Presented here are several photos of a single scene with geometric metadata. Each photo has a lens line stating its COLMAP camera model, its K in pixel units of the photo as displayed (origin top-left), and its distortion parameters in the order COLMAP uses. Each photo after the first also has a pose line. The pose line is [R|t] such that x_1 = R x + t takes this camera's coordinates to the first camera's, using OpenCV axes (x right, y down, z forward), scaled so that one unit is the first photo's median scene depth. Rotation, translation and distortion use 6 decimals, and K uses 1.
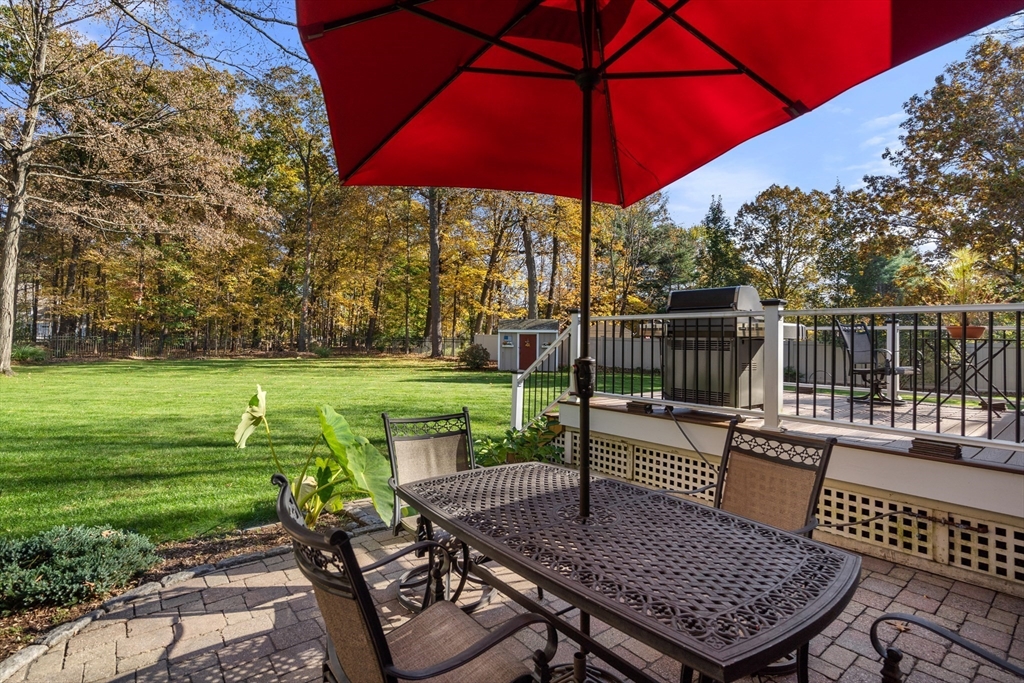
lens RADIAL K [[486.8, 0, 512.0], [0, 486.8, 341.5], [0, 0, 1]] dist [0.012381, 0.000355]
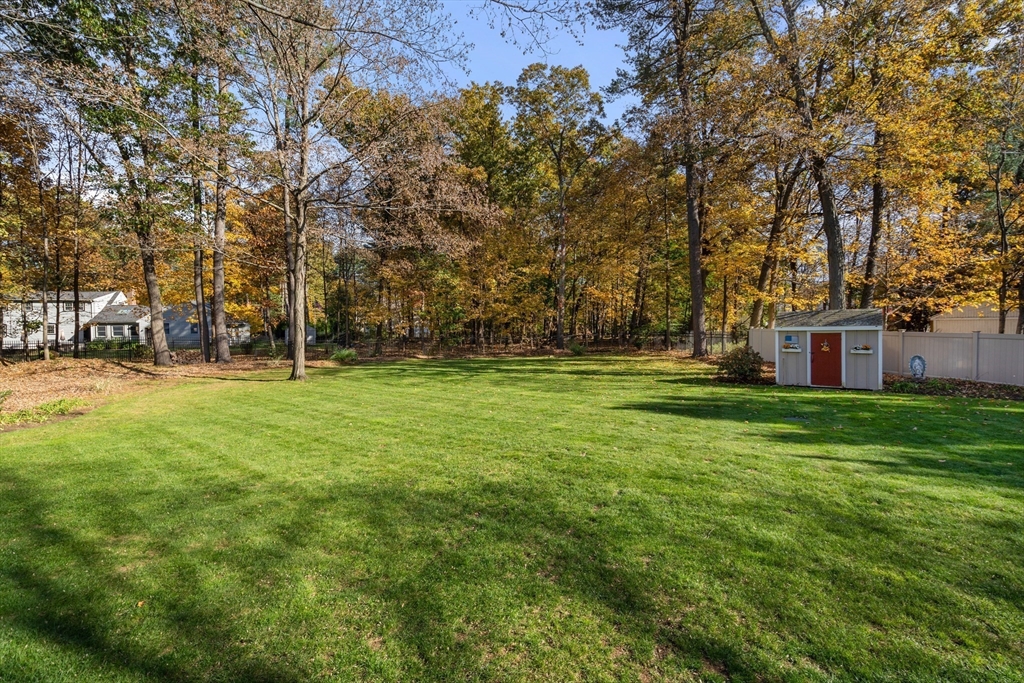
lens RADIAL K [[486.8, 0, 512.0], [0, 486.8, 341.5], [0, 0, 1]] dist [0.012381, 0.000355]
pose [[0.848266, -0.009136, -0.529492, 0.016570], [0.022986, 0.999544, 0.019578, -0.019622], [0.529071, -0.028778, 0.848089, 0.137855]]
